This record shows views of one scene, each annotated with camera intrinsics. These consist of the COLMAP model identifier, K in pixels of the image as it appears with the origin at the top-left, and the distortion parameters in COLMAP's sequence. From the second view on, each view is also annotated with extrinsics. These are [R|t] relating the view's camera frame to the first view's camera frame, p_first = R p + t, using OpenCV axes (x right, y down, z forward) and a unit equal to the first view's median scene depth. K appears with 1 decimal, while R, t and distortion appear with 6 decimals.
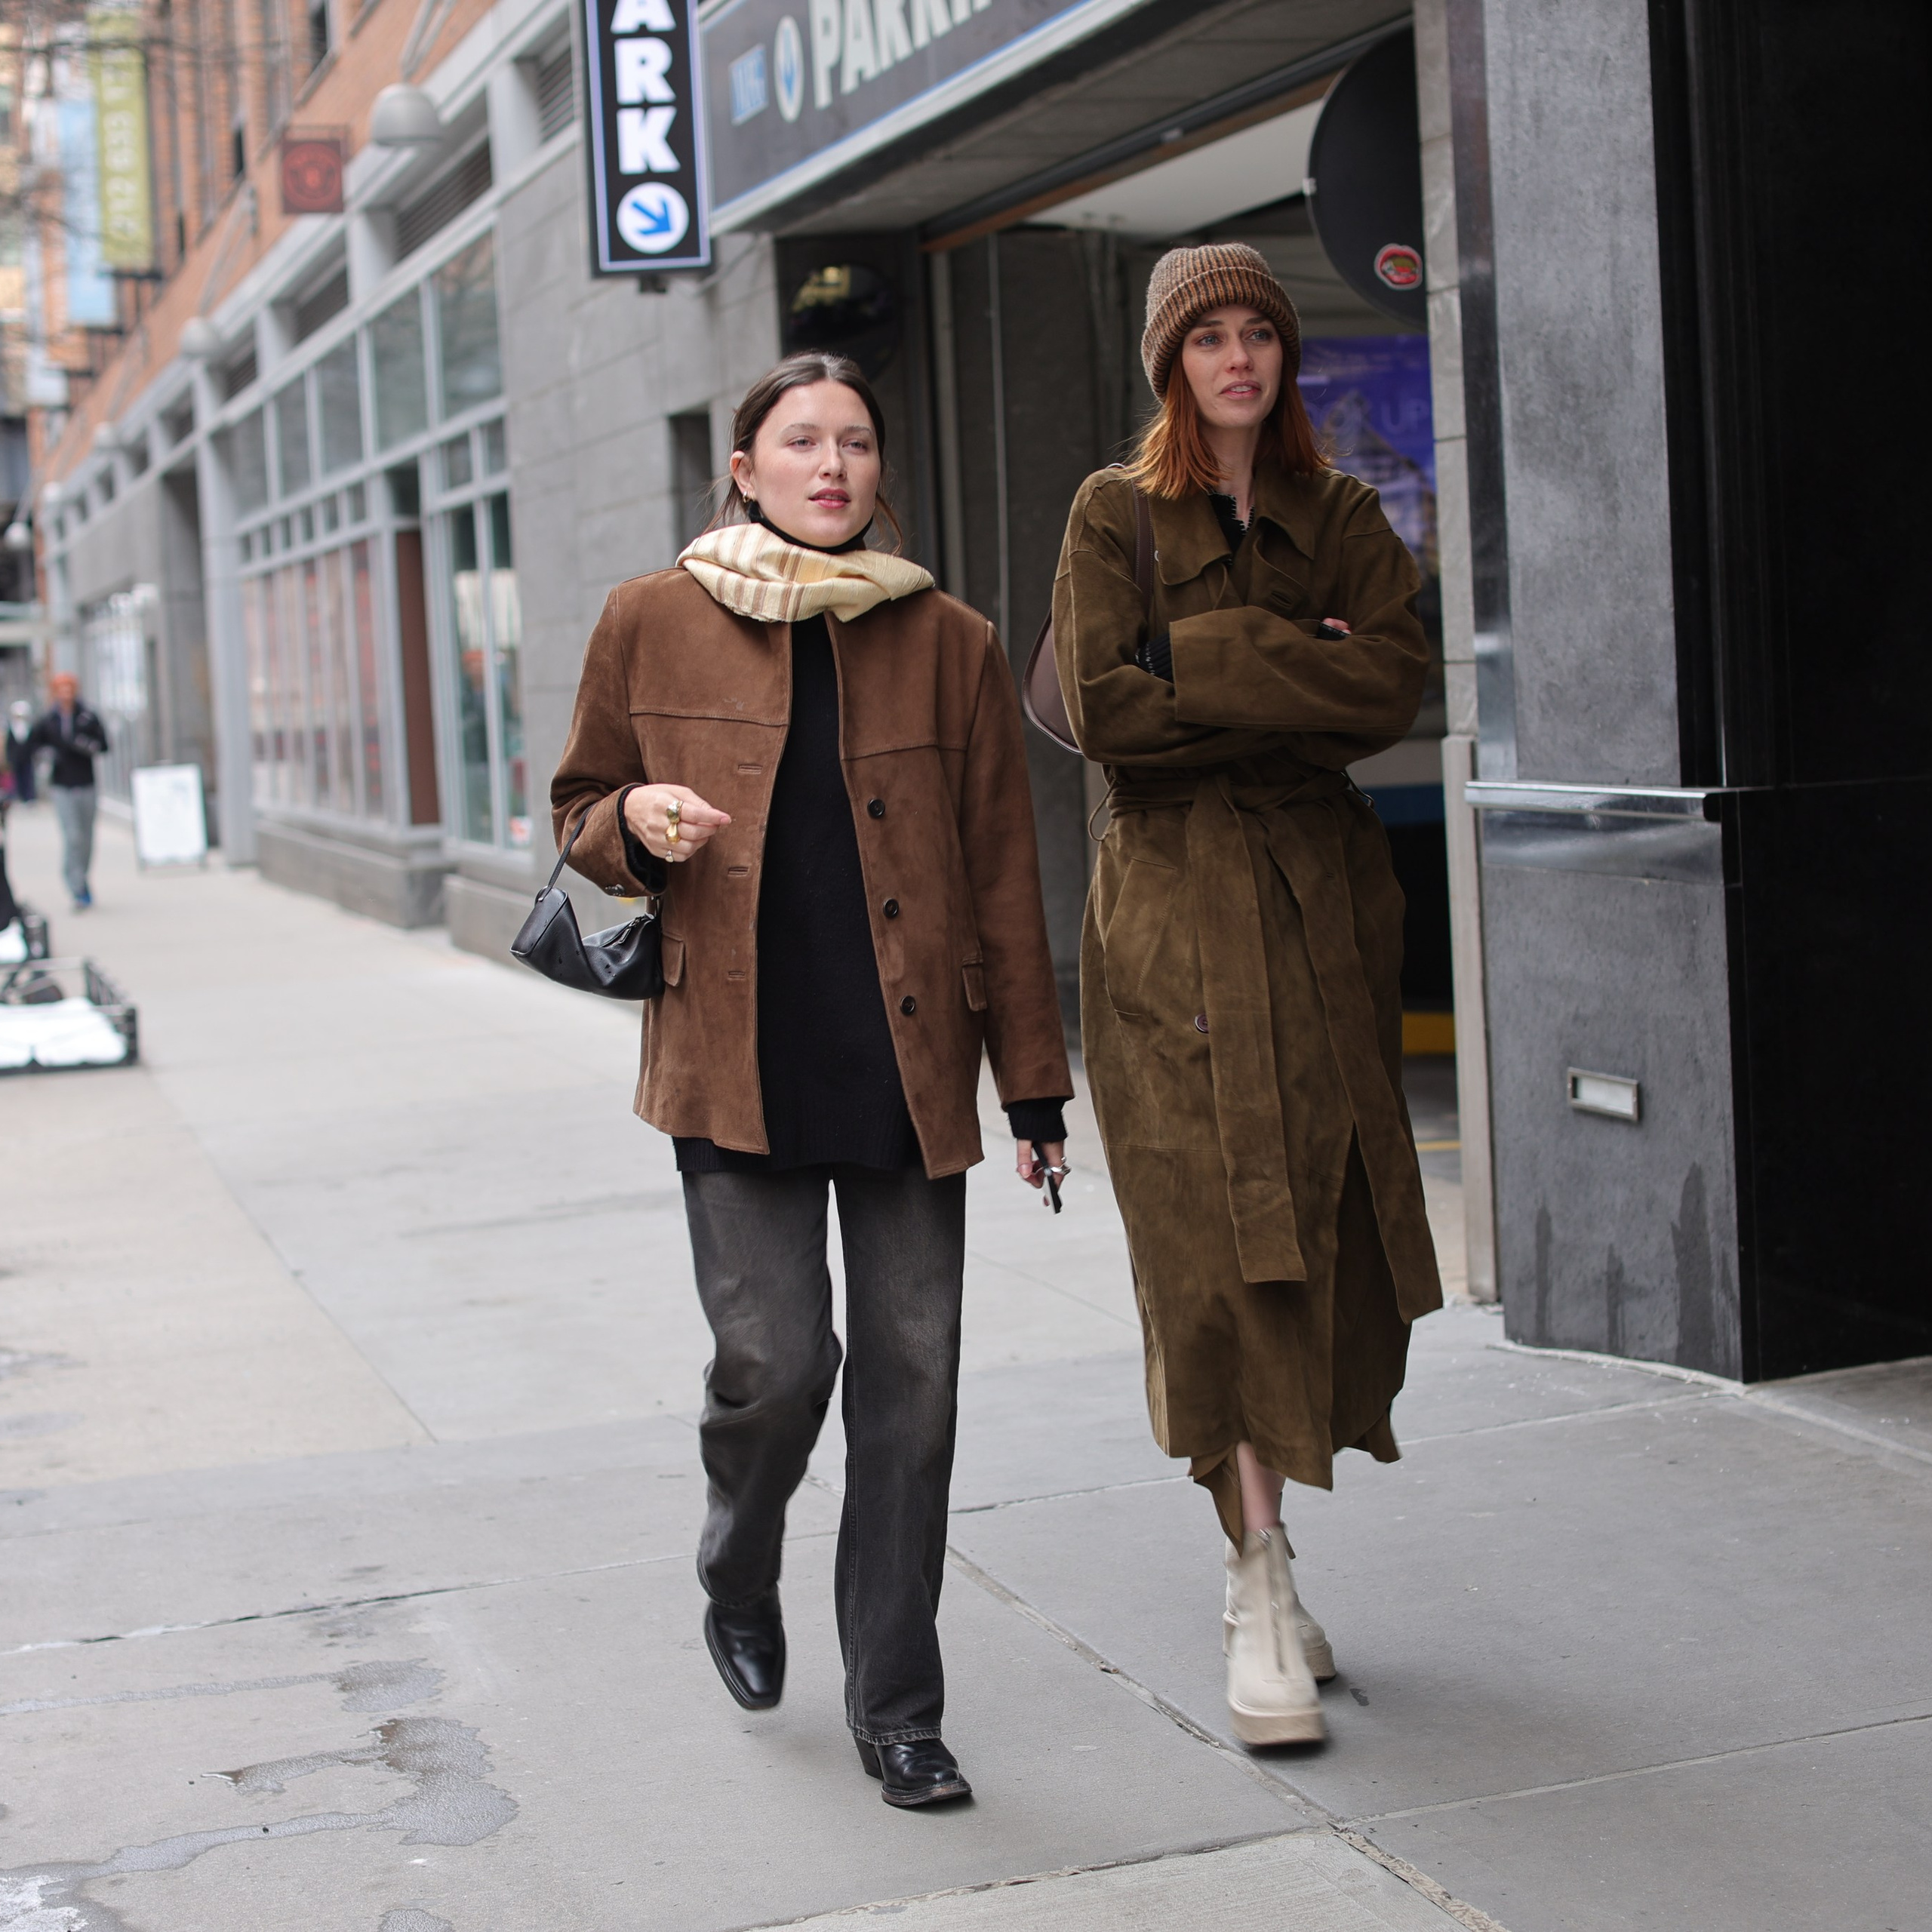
lens RADIAL K [[4151.8, 0, 963.8], [0, 4151.8, 965.5], [0, 0, 1]] dist [-0.171914, 0.000000]
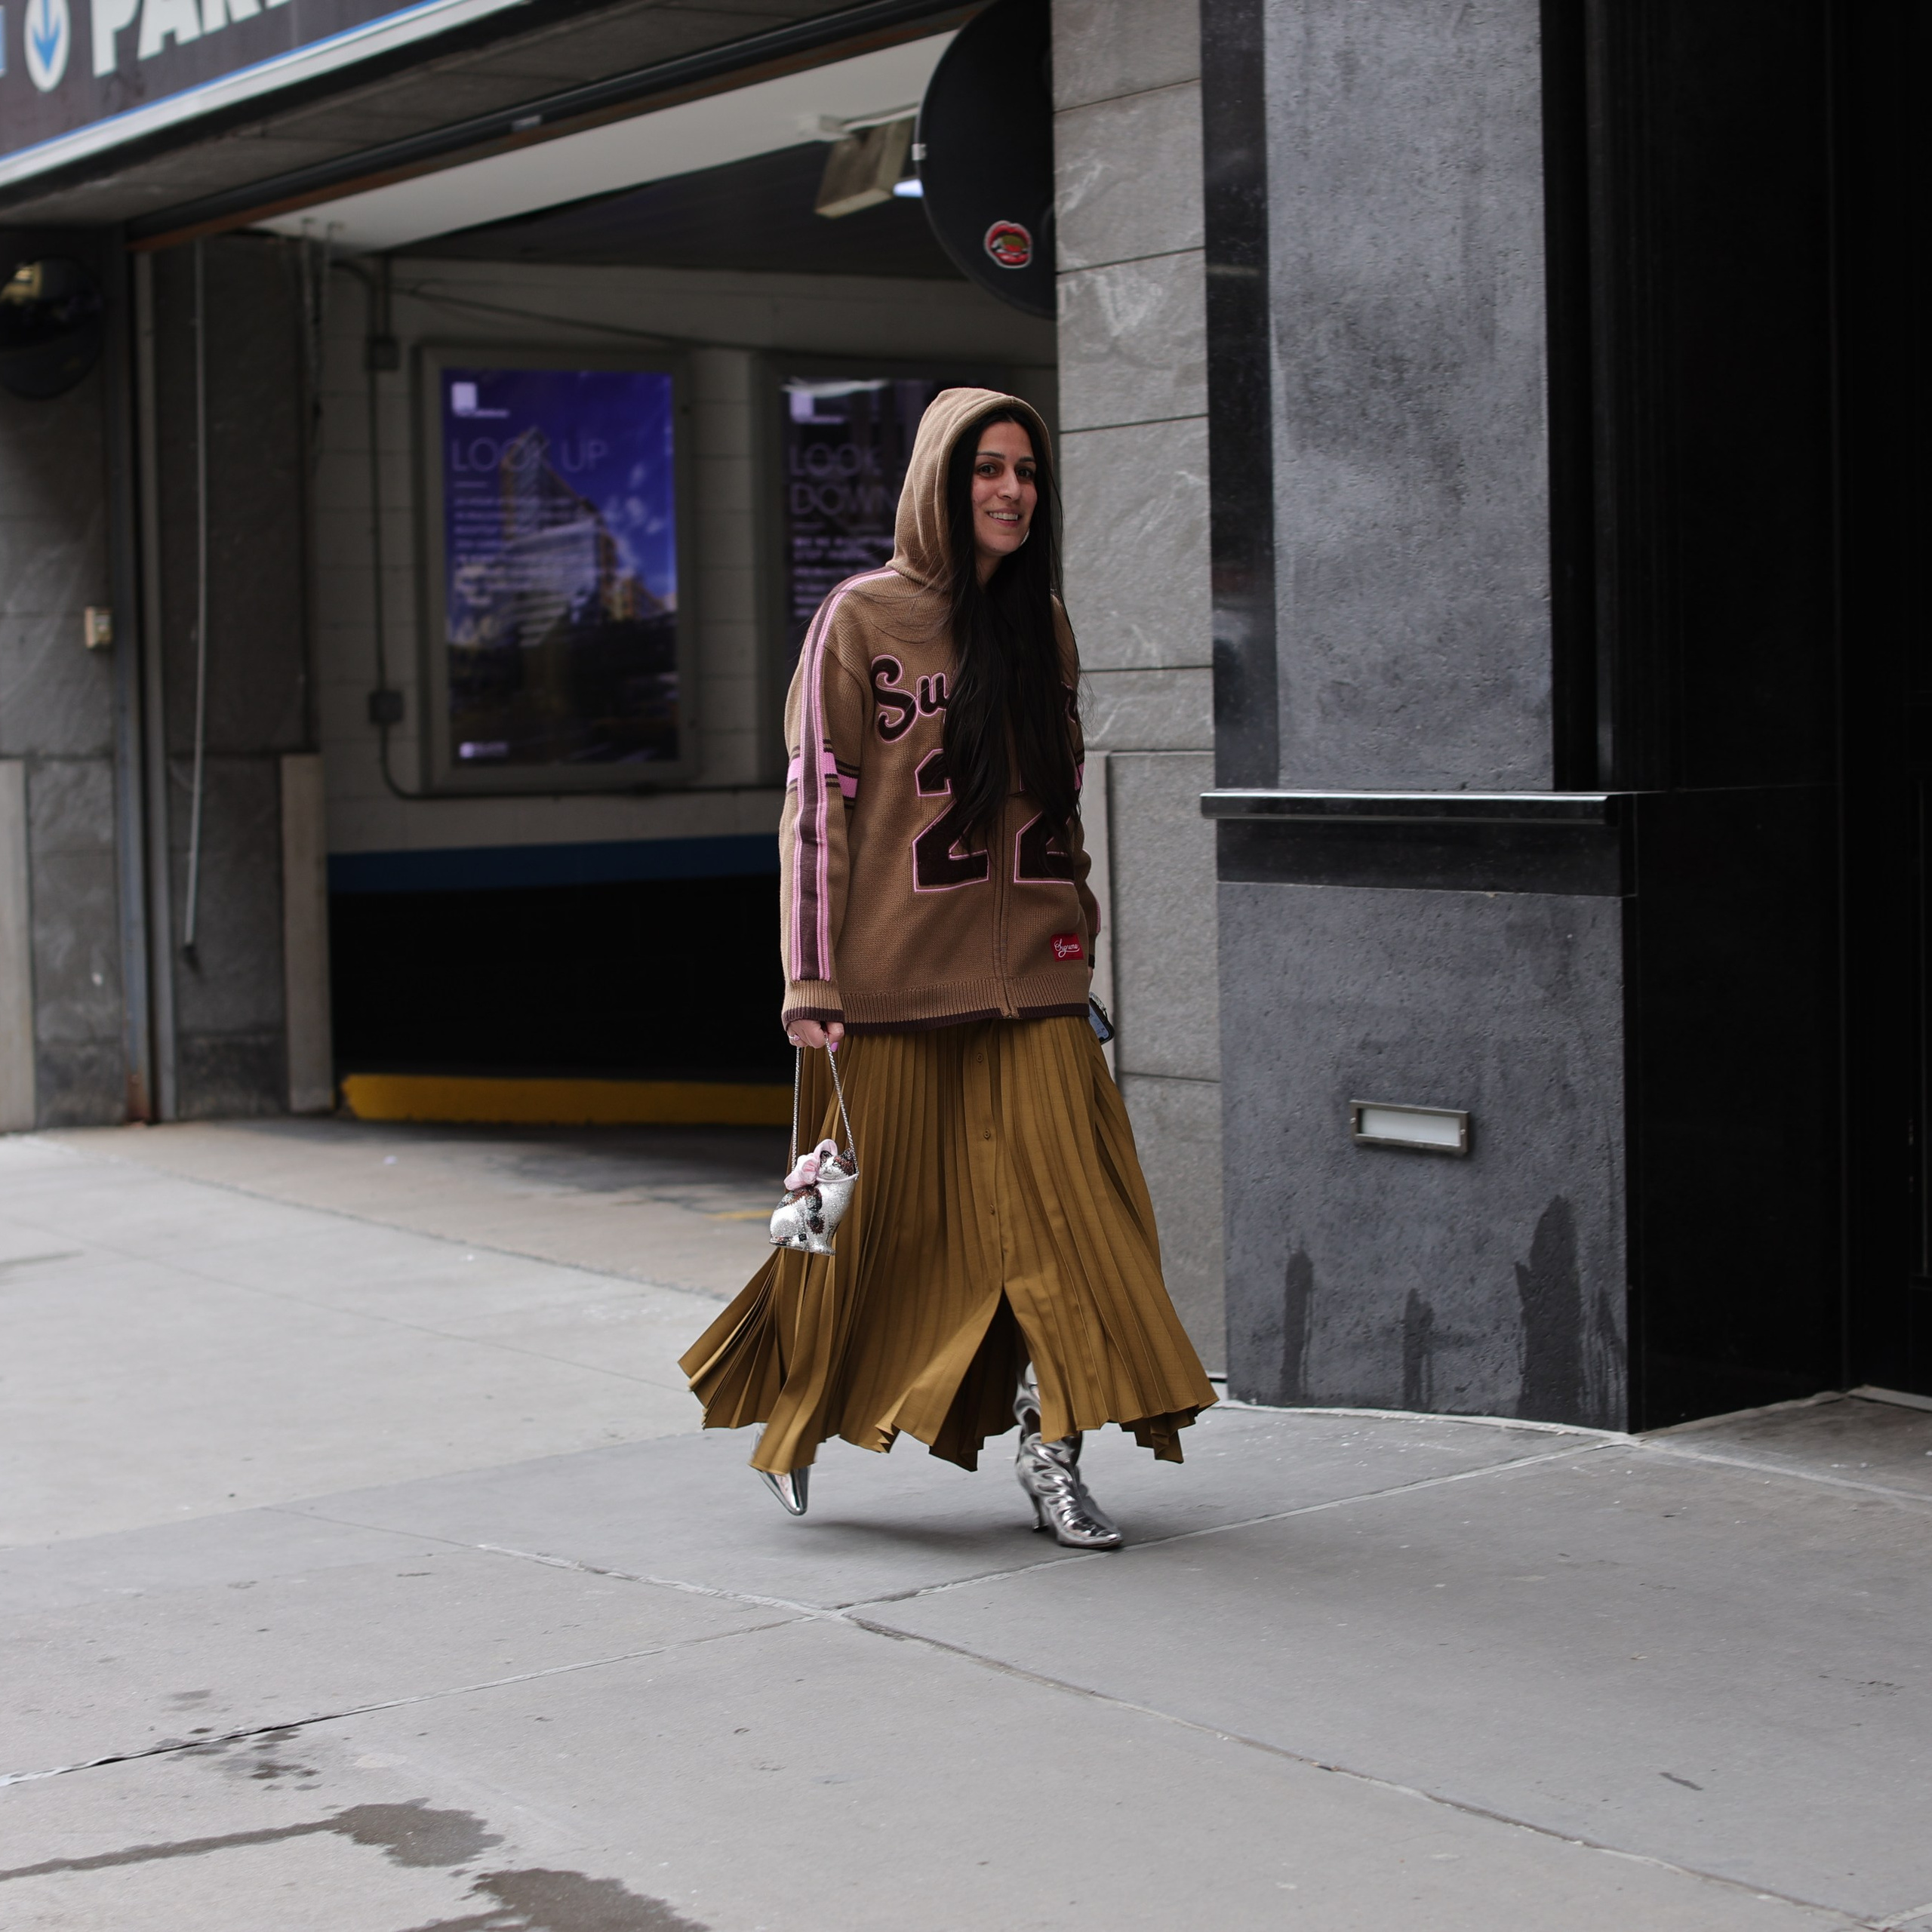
lens RADIAL K [[4151.8, 0, 966.3], [0, 4151.8, 970.5], [0, 0, 1]] dist [-0.171914, 0.000000]
pose [[0.950363, 0.009641, 0.310995, -0.222001], [-0.002115, 0.999697, -0.024530, 0.018725], [-0.311137, 0.022655, 0.950095, 0.147876]]
